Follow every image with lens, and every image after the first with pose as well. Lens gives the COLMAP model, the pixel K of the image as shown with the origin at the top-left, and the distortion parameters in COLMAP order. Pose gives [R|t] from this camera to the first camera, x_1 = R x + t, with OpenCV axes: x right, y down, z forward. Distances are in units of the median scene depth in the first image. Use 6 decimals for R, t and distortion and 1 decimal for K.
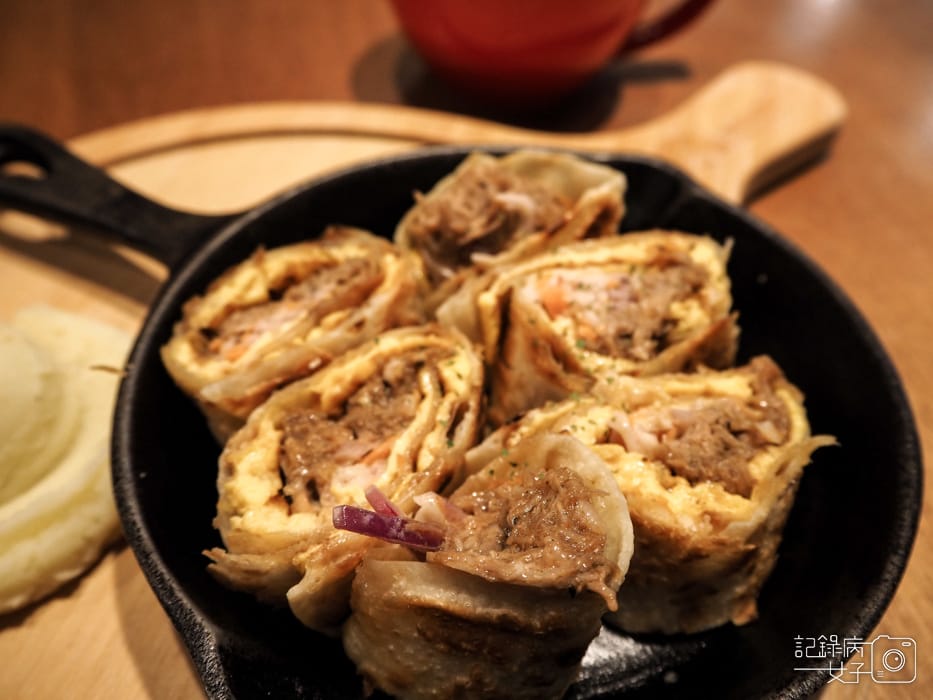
lens RADIAL K [[801.7, 0, 473.1], [0, 801.7, 342.9], [0, 0, 1]] dist [-0.021734, 0.039578]
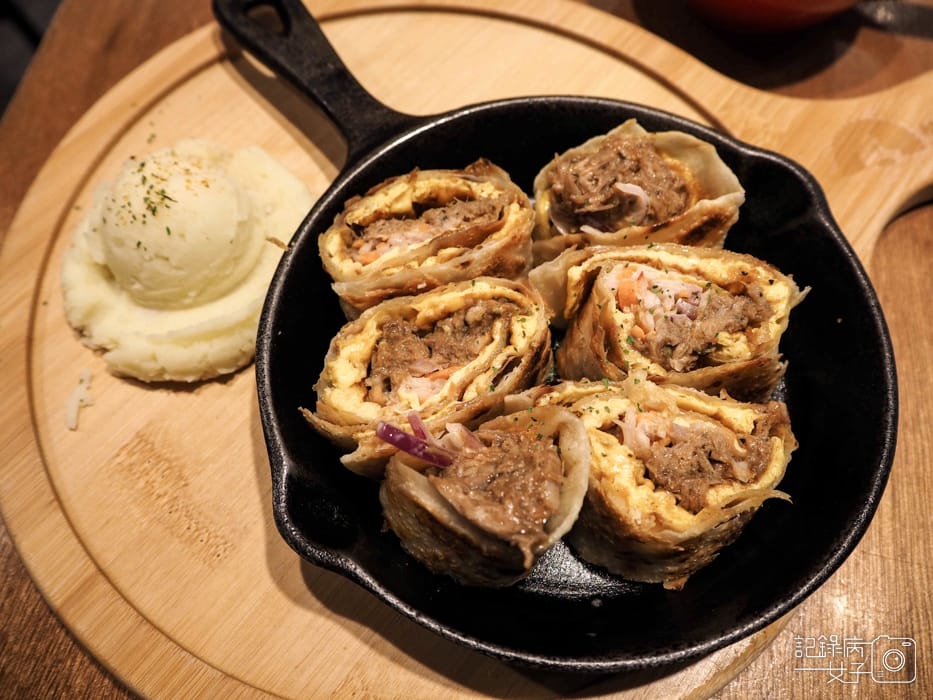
lens RADIAL K [[801.7, 0, 474.5], [0, 801.7, 344.3], [0, 0, 1]] dist [-0.021734, 0.039578]
pose [[0.918672, 0.341083, -0.199260, 0.166436], [-0.270054, 0.910427, 0.313359, -0.314486], [0.288293, -0.234063, 0.928494, -0.182849]]
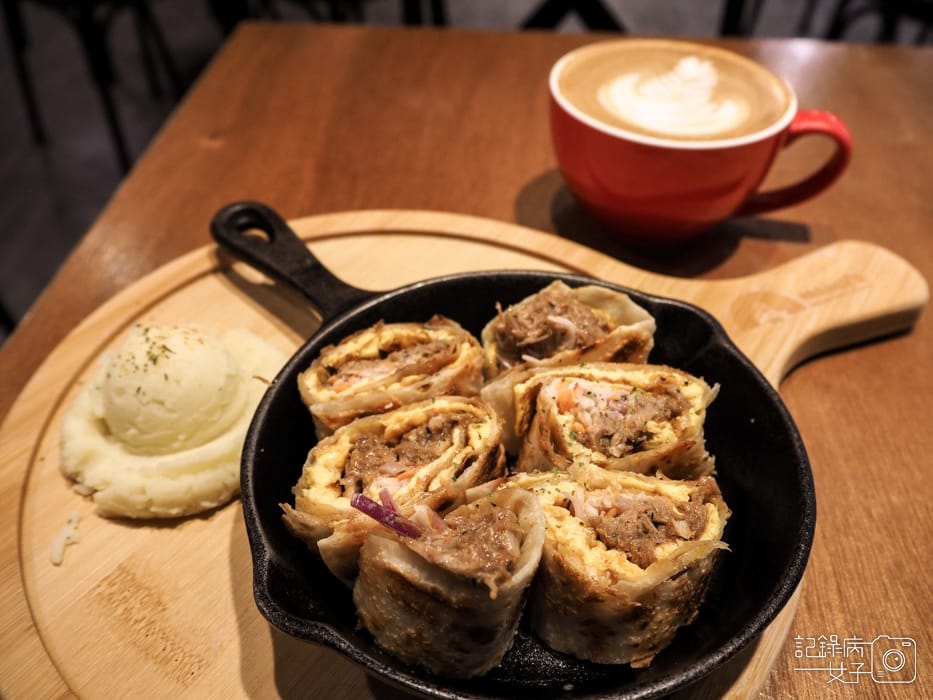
lens RADIAL K [[801.7, 0, 474.1], [0, 801.7, 344.4], [0, 0, 1]] dist [-0.021734, 0.039578]
pose [[0.944608, 0.198584, -0.261303, 0.312271], [-0.221673, 0.973163, -0.061763, -0.028003], [0.242025, 0.116265, 0.963279, -0.387756]]
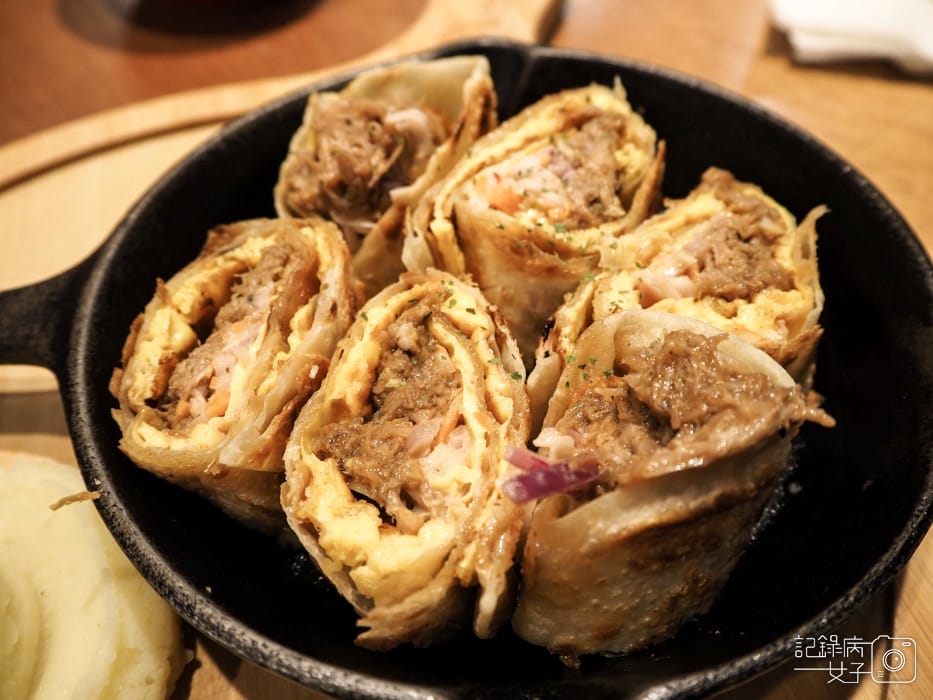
lens RADIAL K [[801.7, 0, 471.5], [0, 801.7, 339.8], [0, 0, 1]] dist [-0.021734, 0.039578]
pose [[0.849209, -0.432058, 0.303594, -0.299486], [0.417991, 0.901330, 0.113524, -0.030202], [-0.322687, 0.030494, 0.946014, 0.166193]]
